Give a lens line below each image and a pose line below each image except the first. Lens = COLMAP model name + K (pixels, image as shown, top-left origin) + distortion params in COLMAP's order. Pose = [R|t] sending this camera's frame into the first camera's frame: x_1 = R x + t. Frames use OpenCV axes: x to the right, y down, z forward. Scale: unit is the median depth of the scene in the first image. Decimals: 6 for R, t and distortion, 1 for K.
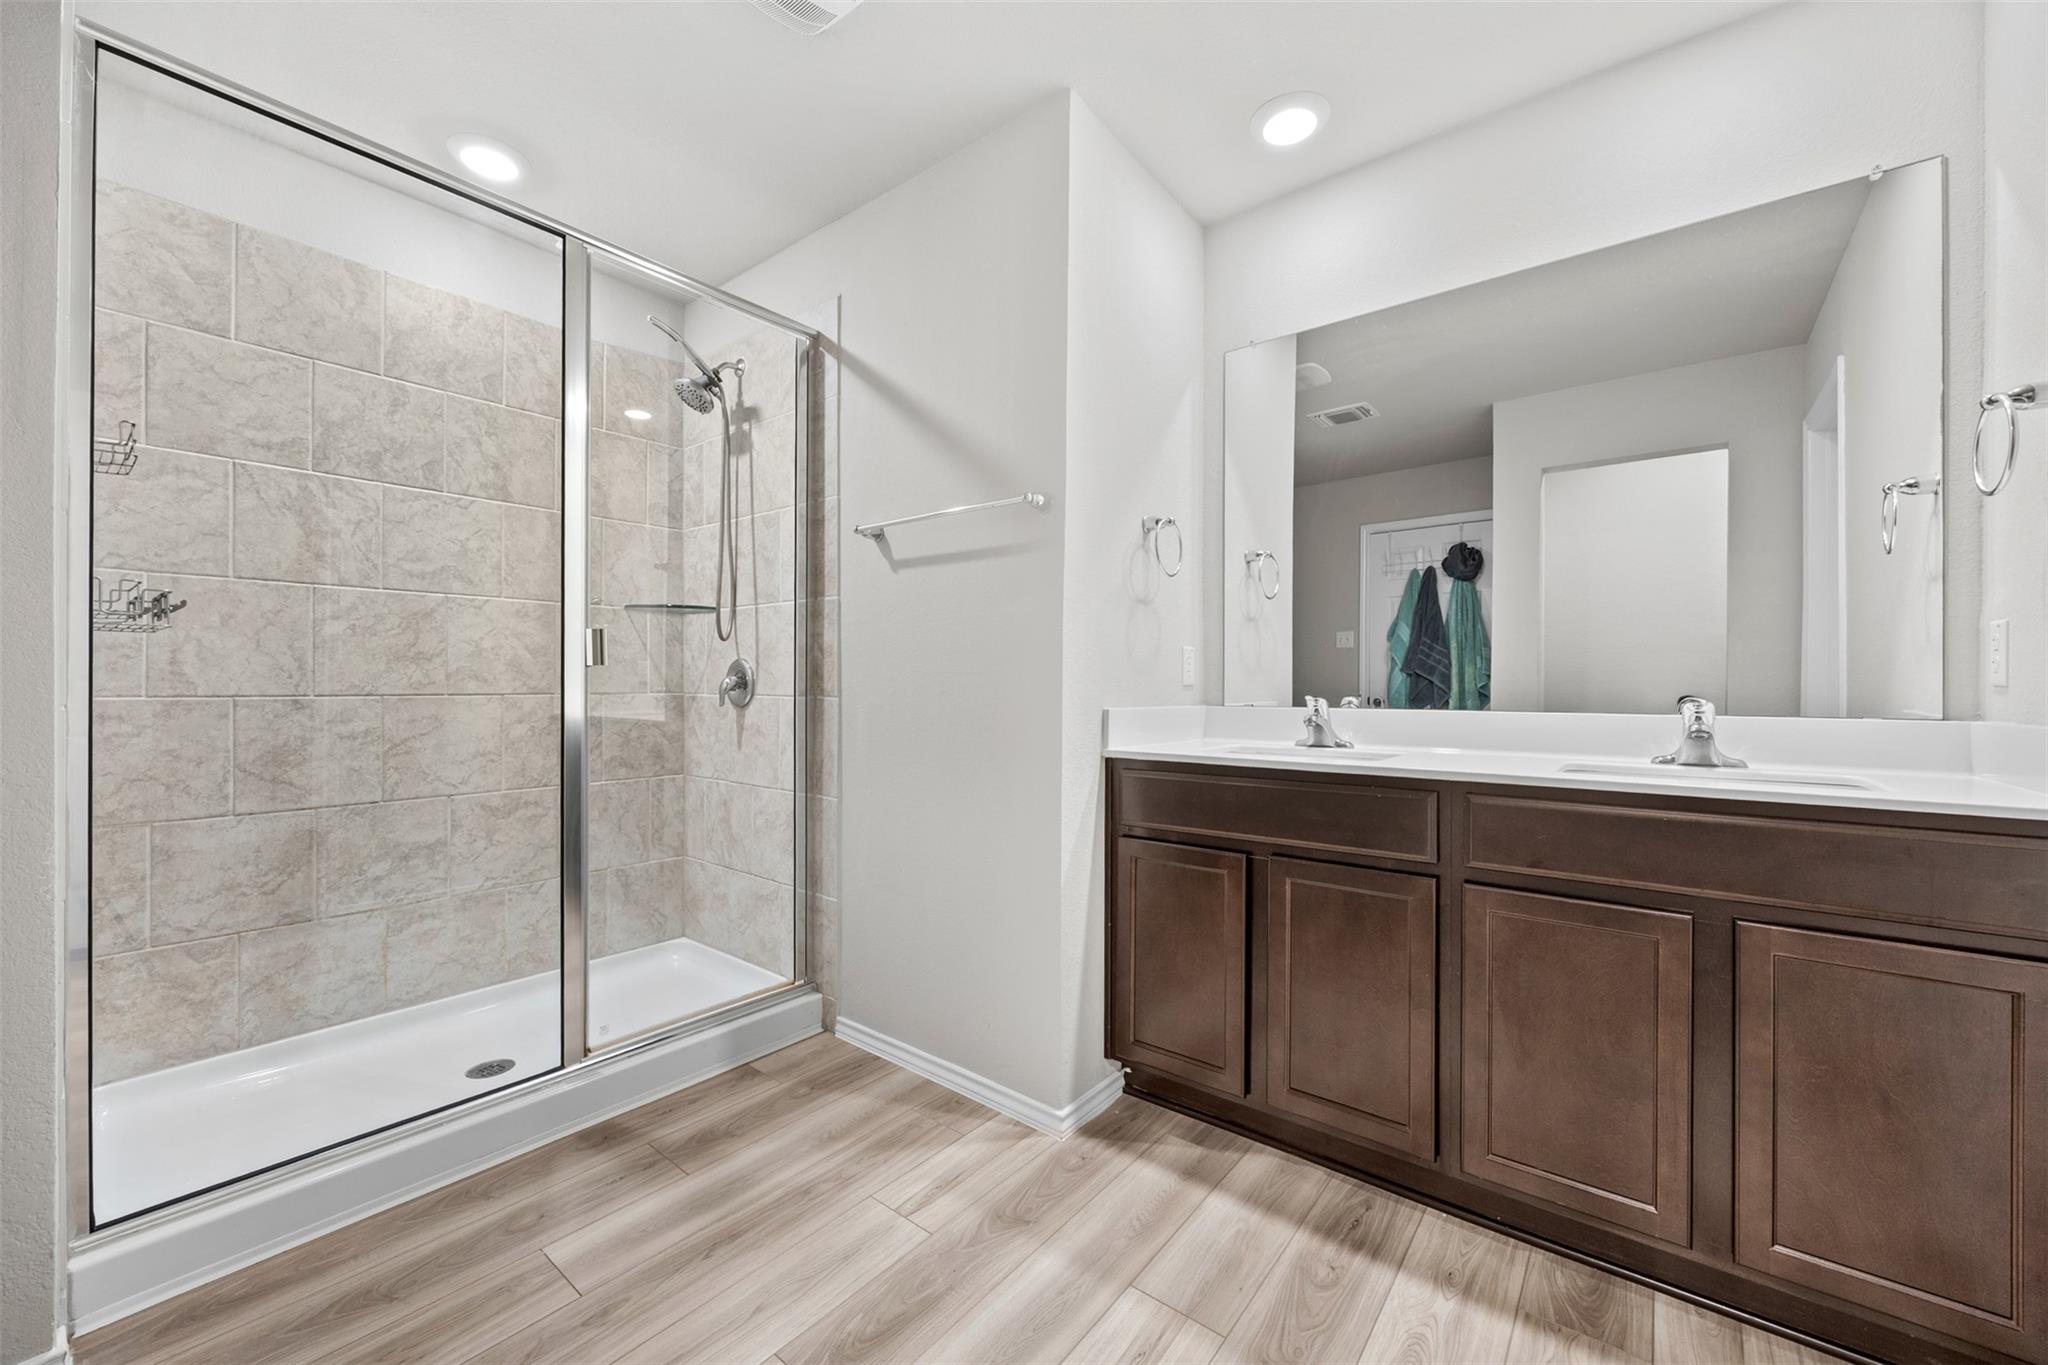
lens RADIAL K [[787.5, 0, 1027.5], [0, 787.5, 672.8], [0, 0, 1]] dist [-0.001725, 0.000066]
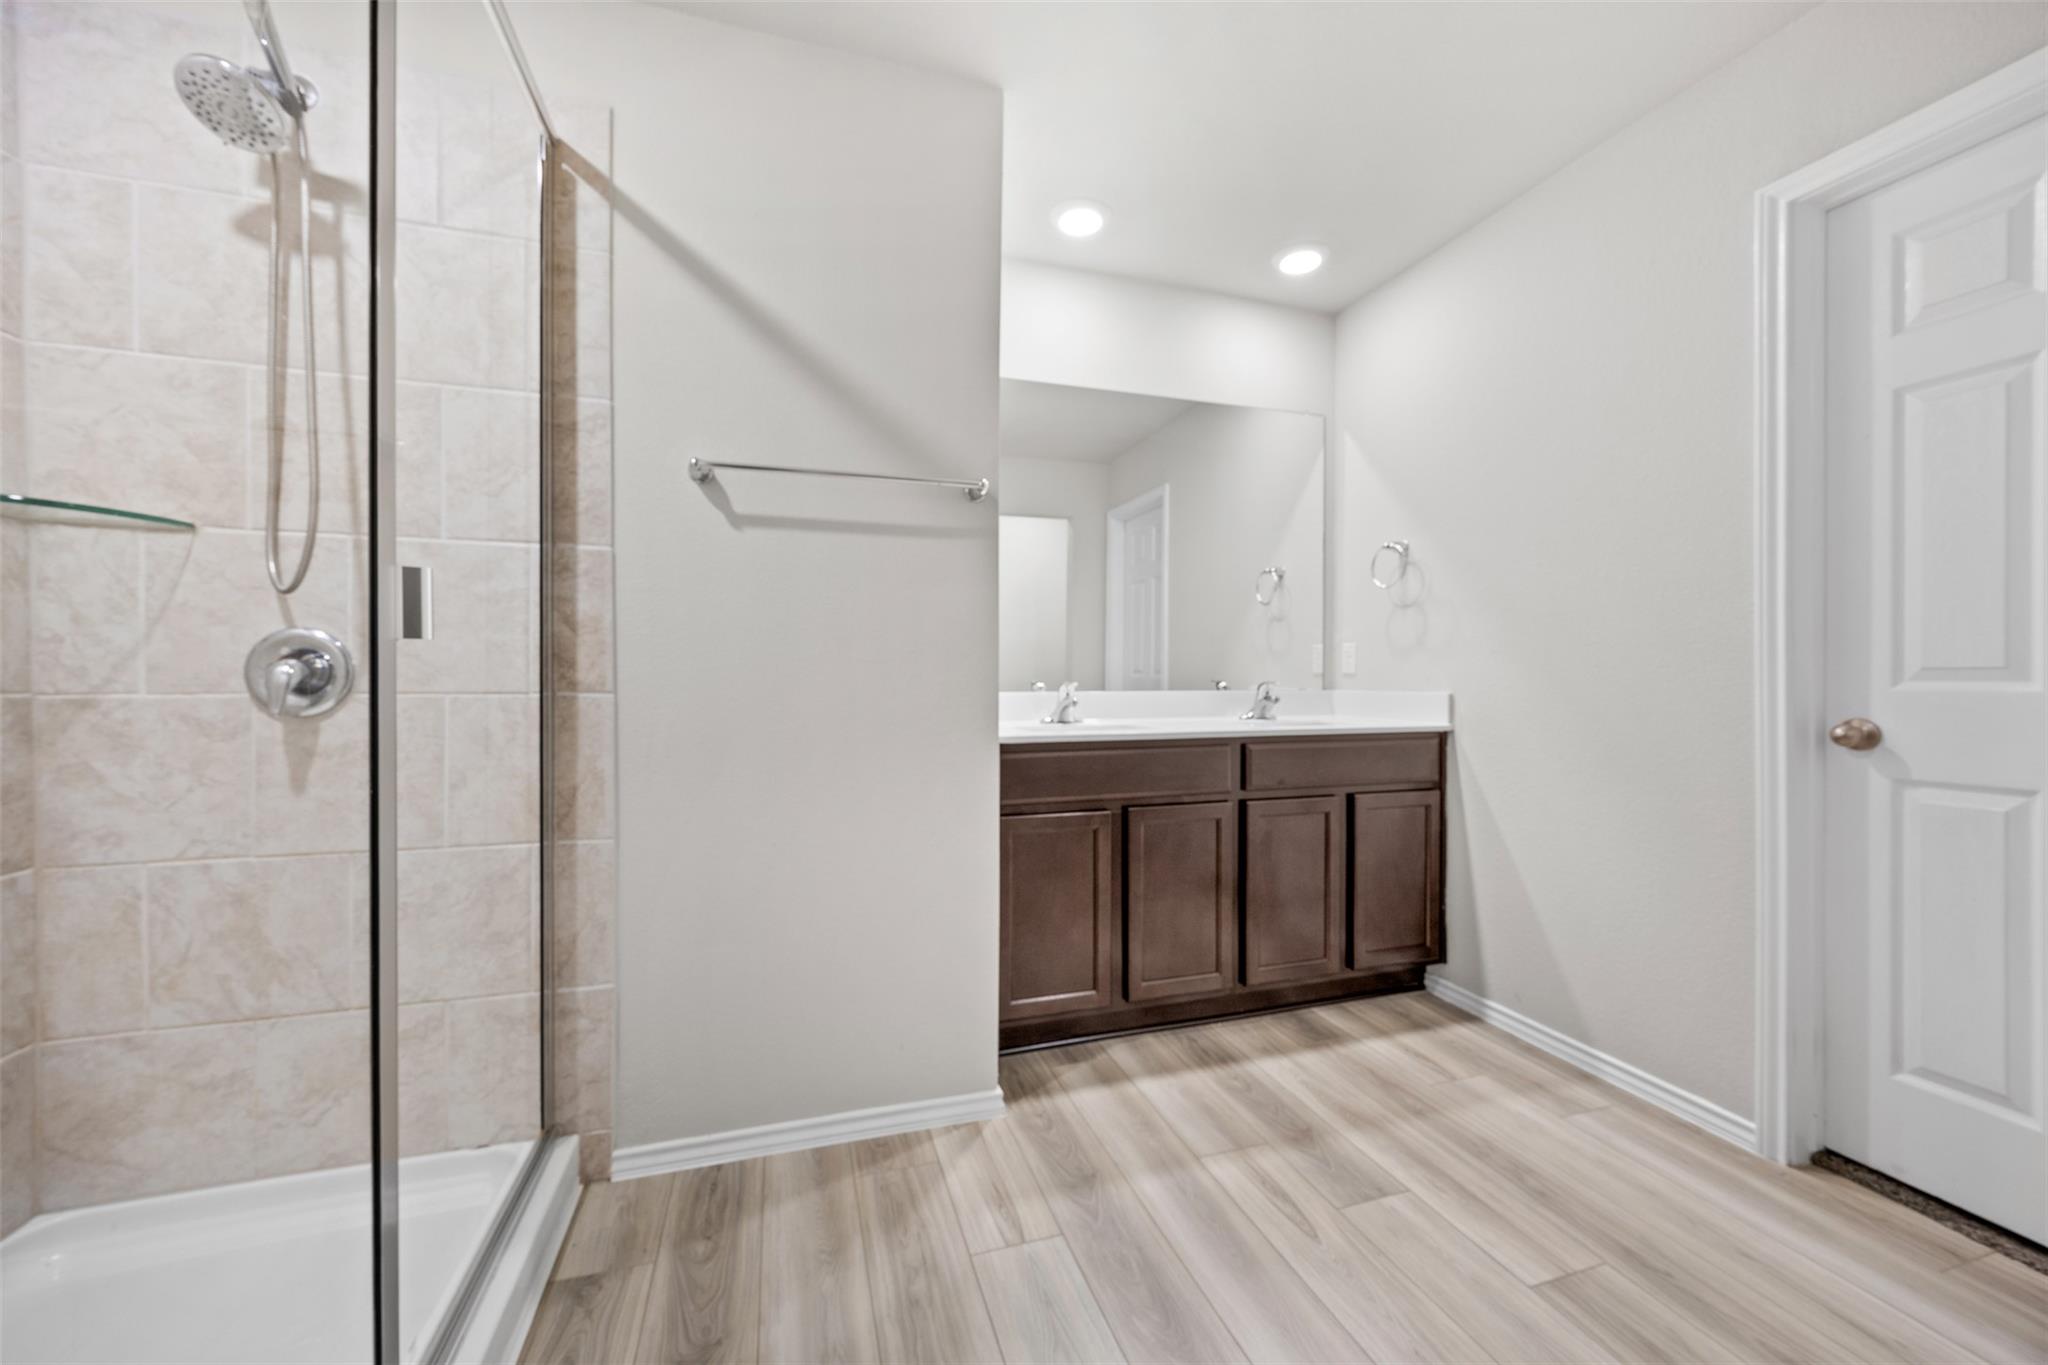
lens RADIAL K [[771.2, 0, 1022.5], [0, 771.2, 667.0], [0, 0, 1]] dist [0.000205, -0.000027]
pose [[0.560799, 0.002996, 0.827946, -0.602126], [-0.013962, 0.999885, 0.005839, -0.000899], [-0.827834, -0.014834, 0.560777, 0.323813]]
